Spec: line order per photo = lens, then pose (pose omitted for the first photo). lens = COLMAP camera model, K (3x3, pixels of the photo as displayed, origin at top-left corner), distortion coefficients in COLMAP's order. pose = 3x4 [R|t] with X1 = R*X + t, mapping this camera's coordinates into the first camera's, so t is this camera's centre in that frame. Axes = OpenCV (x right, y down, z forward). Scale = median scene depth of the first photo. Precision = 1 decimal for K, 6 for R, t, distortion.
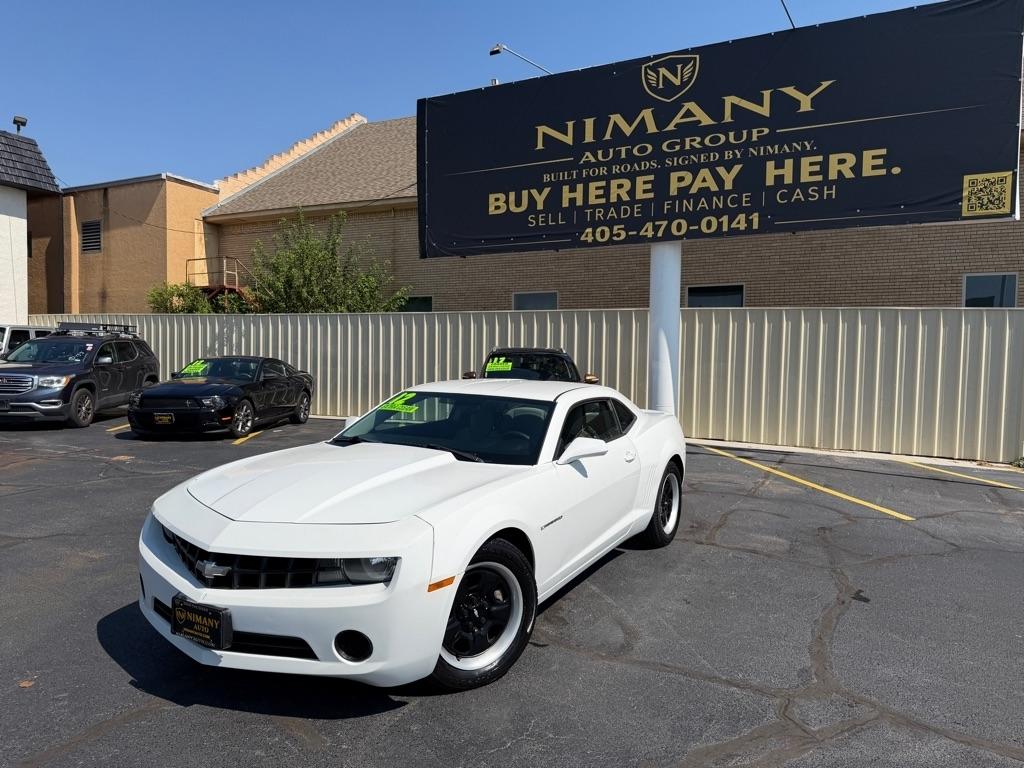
lens RADIAL K [[723.4, 0, 502.3], [0, 723.4, 414.6], [0, 0, 1]] dist [0.036005, -0.057637]
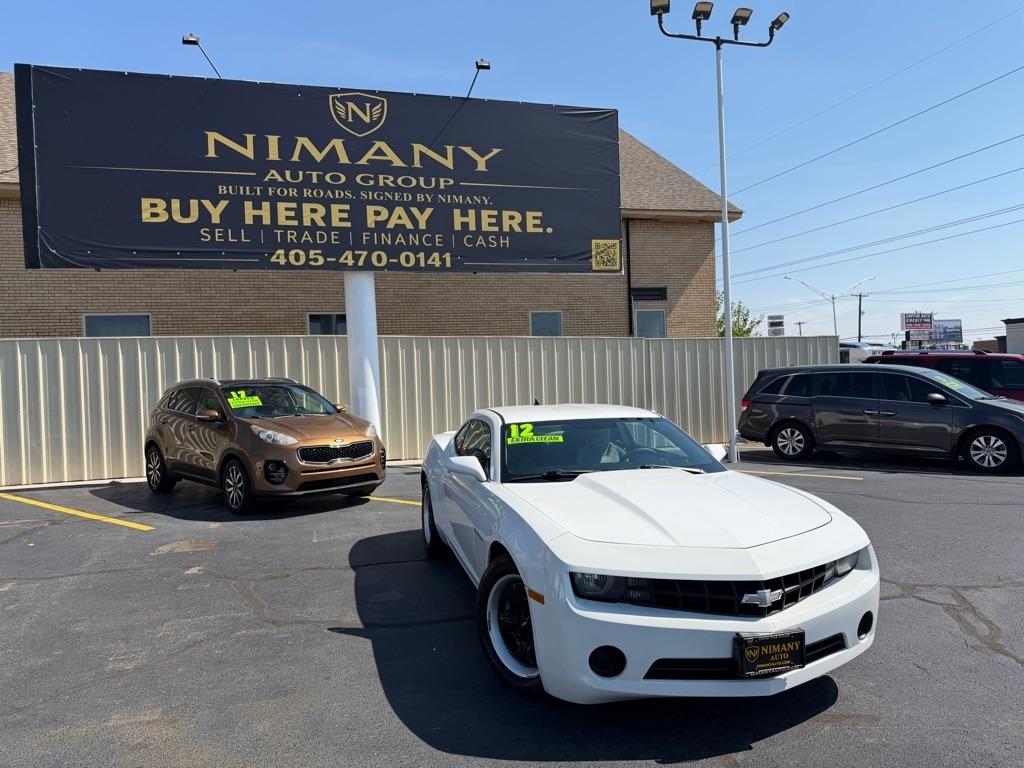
lens RADIAL K [[723.4, 0, 533.4], [0, 723.4, 402.7], [0, 0, 1]] dist [0.036005, -0.057637]
pose [[0.704151, -0.058487, 0.707637, -0.352484], [0.095505, 0.995347, -0.012769, -0.019466], [-0.703598, 0.076575, 0.706461, 0.131592]]
